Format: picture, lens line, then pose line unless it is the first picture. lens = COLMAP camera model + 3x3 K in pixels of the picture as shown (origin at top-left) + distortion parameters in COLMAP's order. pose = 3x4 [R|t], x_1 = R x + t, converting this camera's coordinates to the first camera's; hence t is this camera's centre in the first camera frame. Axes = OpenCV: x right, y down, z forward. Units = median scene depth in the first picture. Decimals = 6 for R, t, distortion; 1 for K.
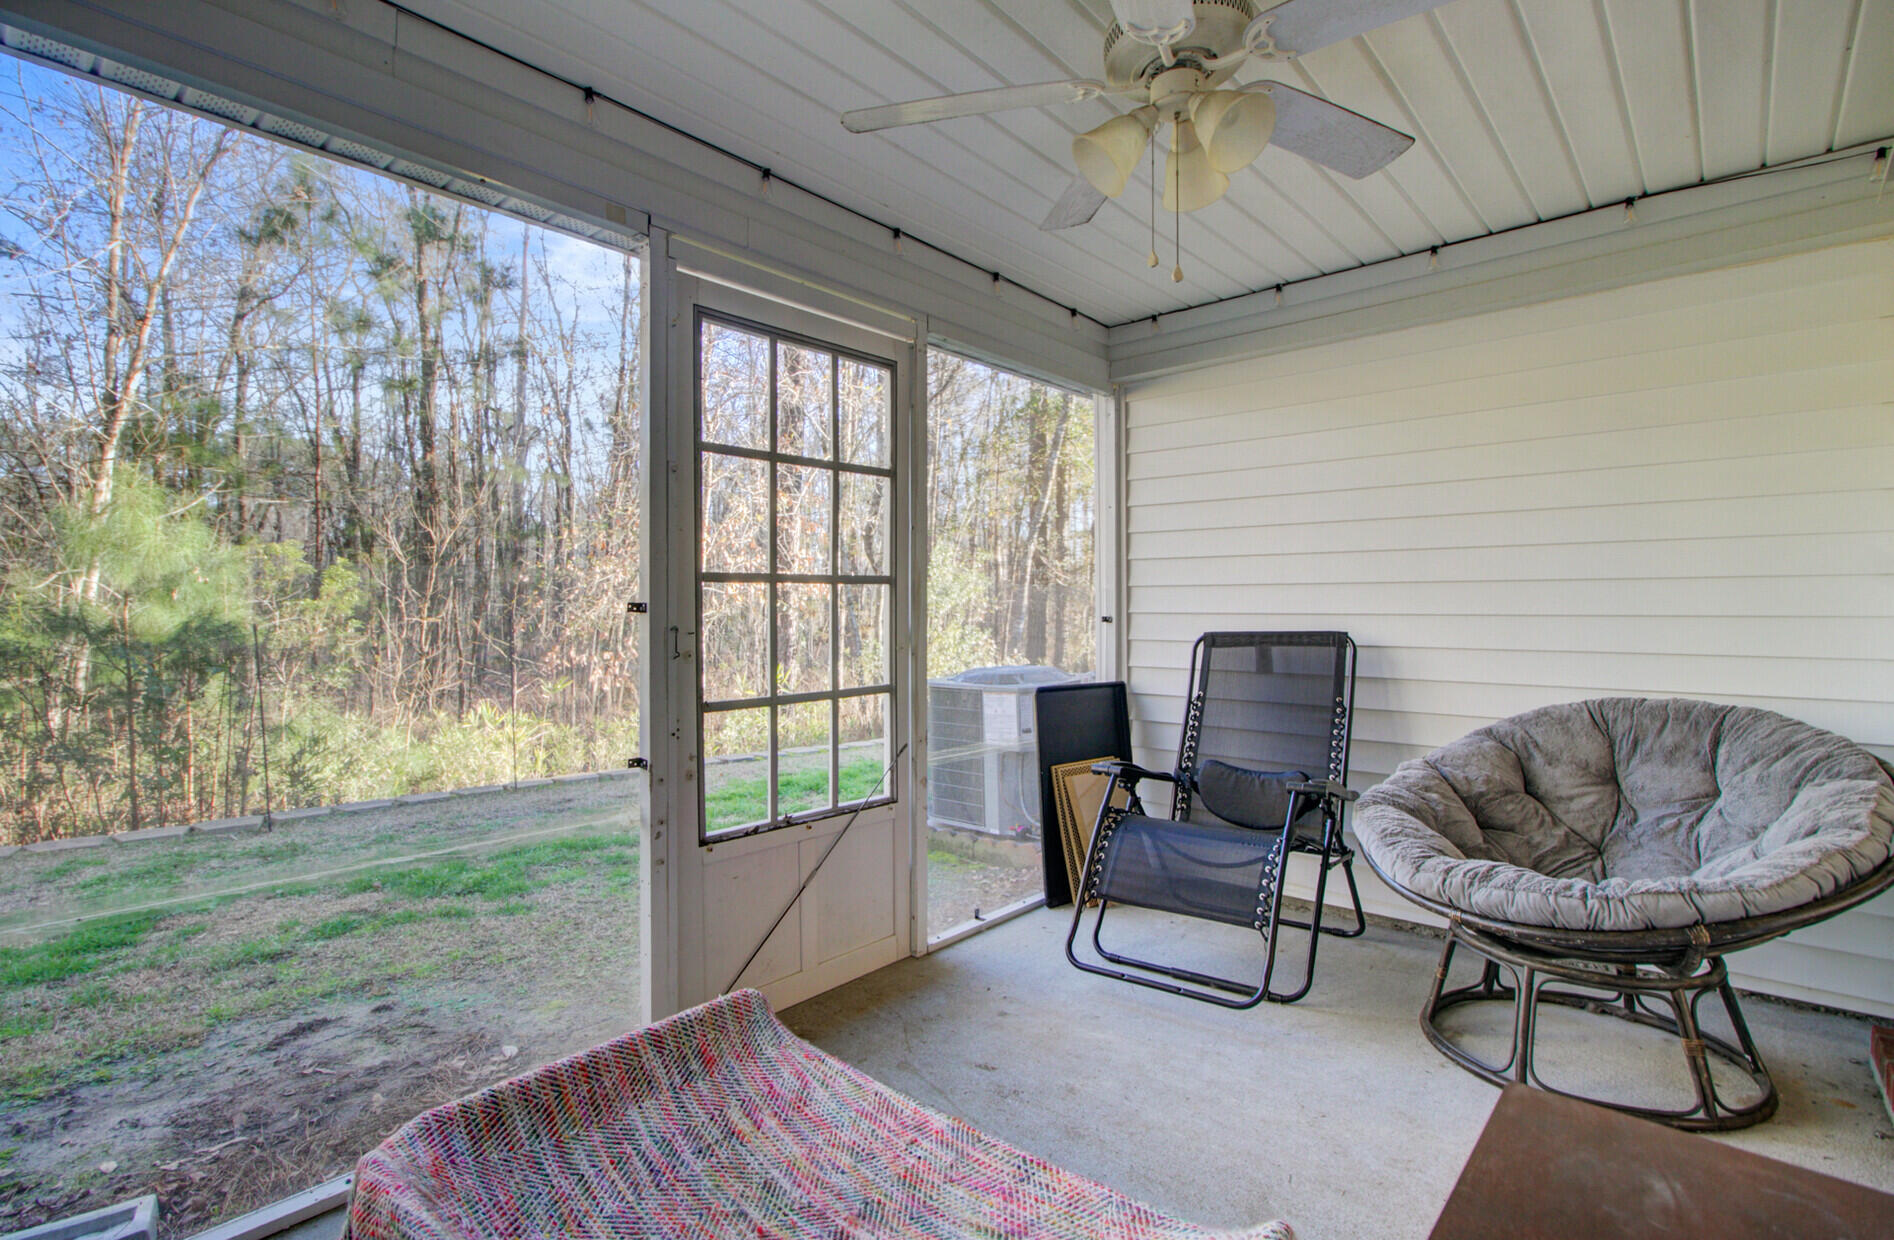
lens RADIAL K [[888.5, 0, 948.3], [0, 888.5, 628.1], [0, 0, 1]] dist [-0.000449, -0.000034]
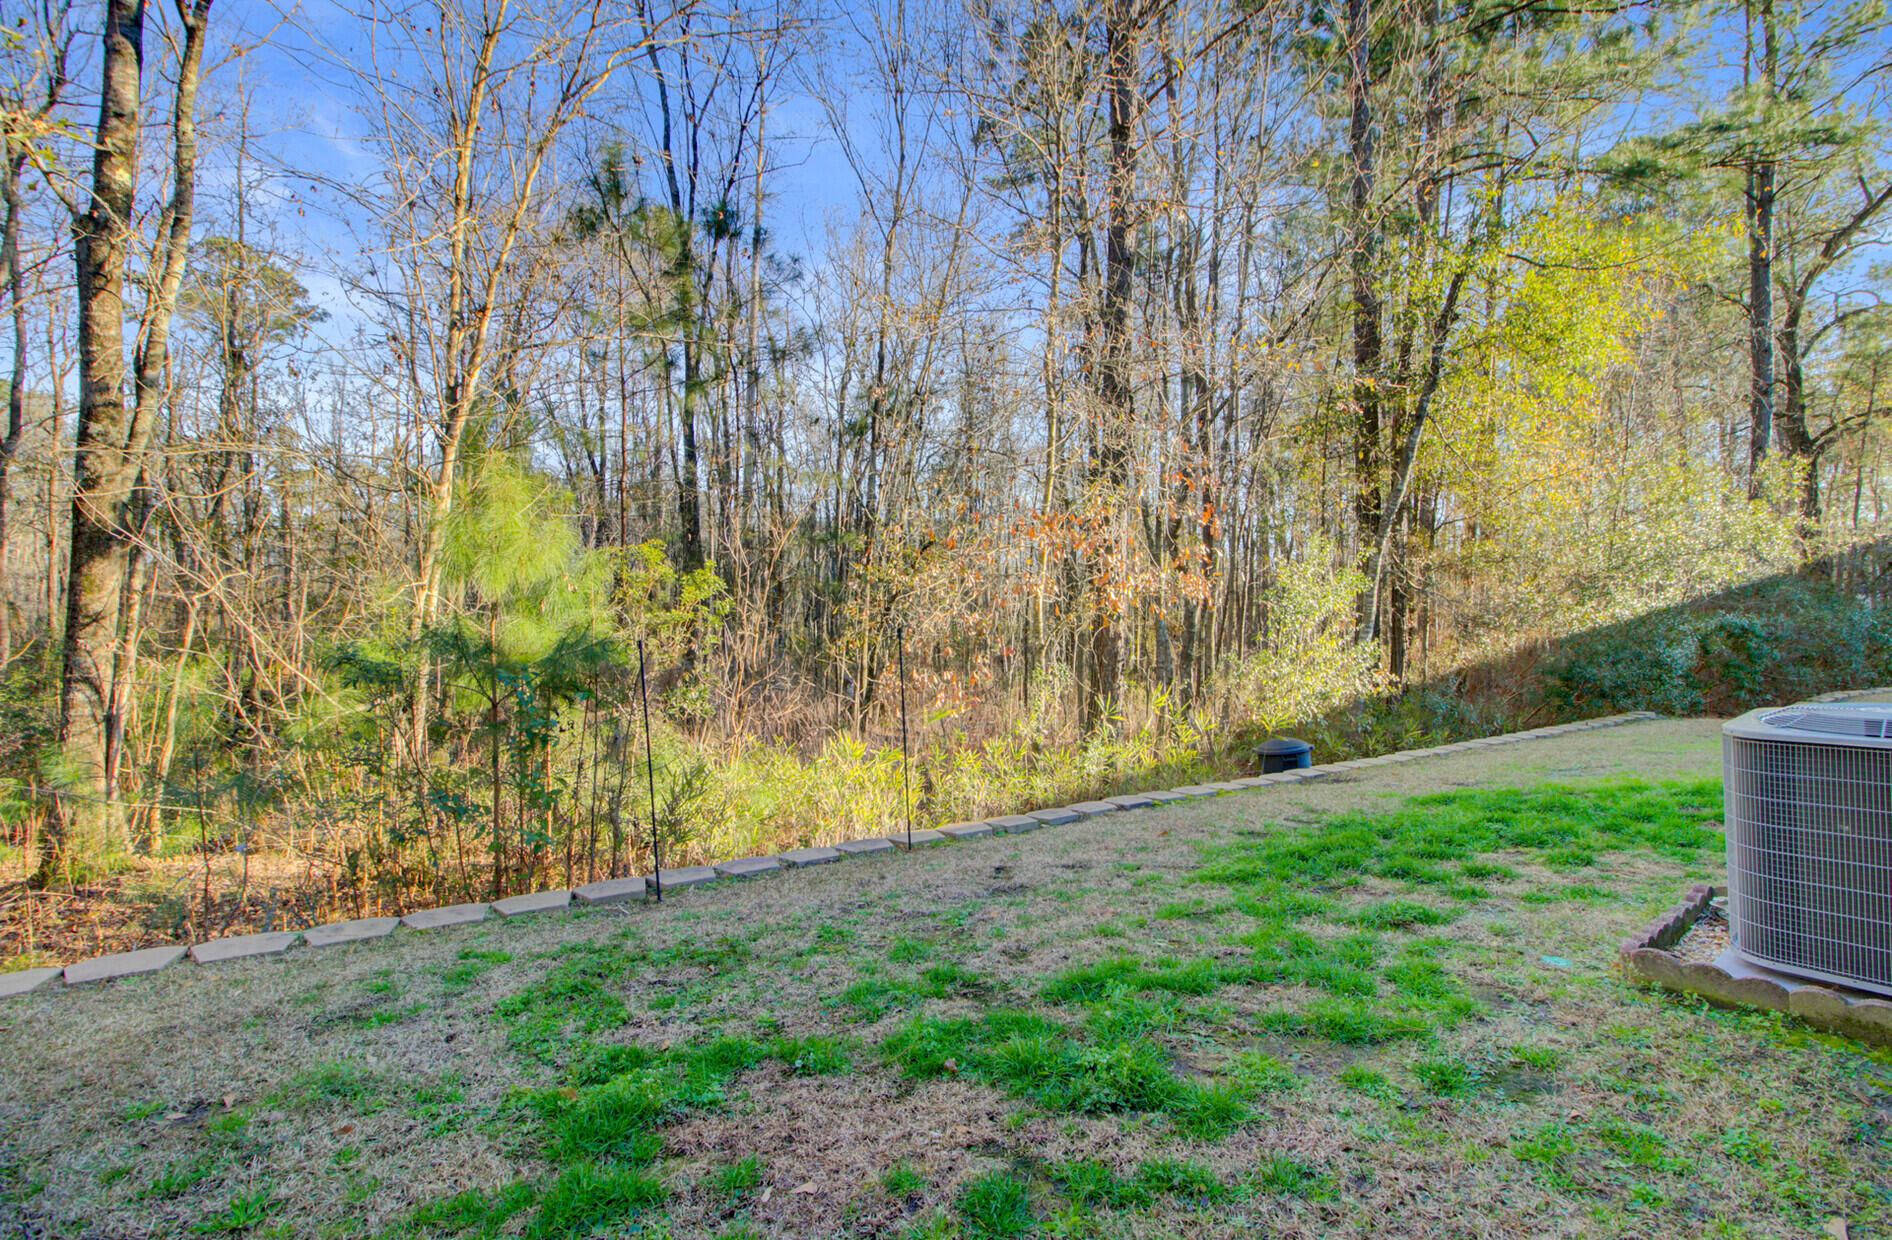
lens RADIAL K [[876.2, 0, 946.0], [0, 876.2, 620.0], [0, 0, 1]] dist [-0.001679, 0.016203]
pose [[0.982808, -0.007283, -0.184486, -0.320267], [0.002705, 0.999682, -0.025056, -0.001855], [0.184610, 0.024126, 0.982516, 0.238615]]
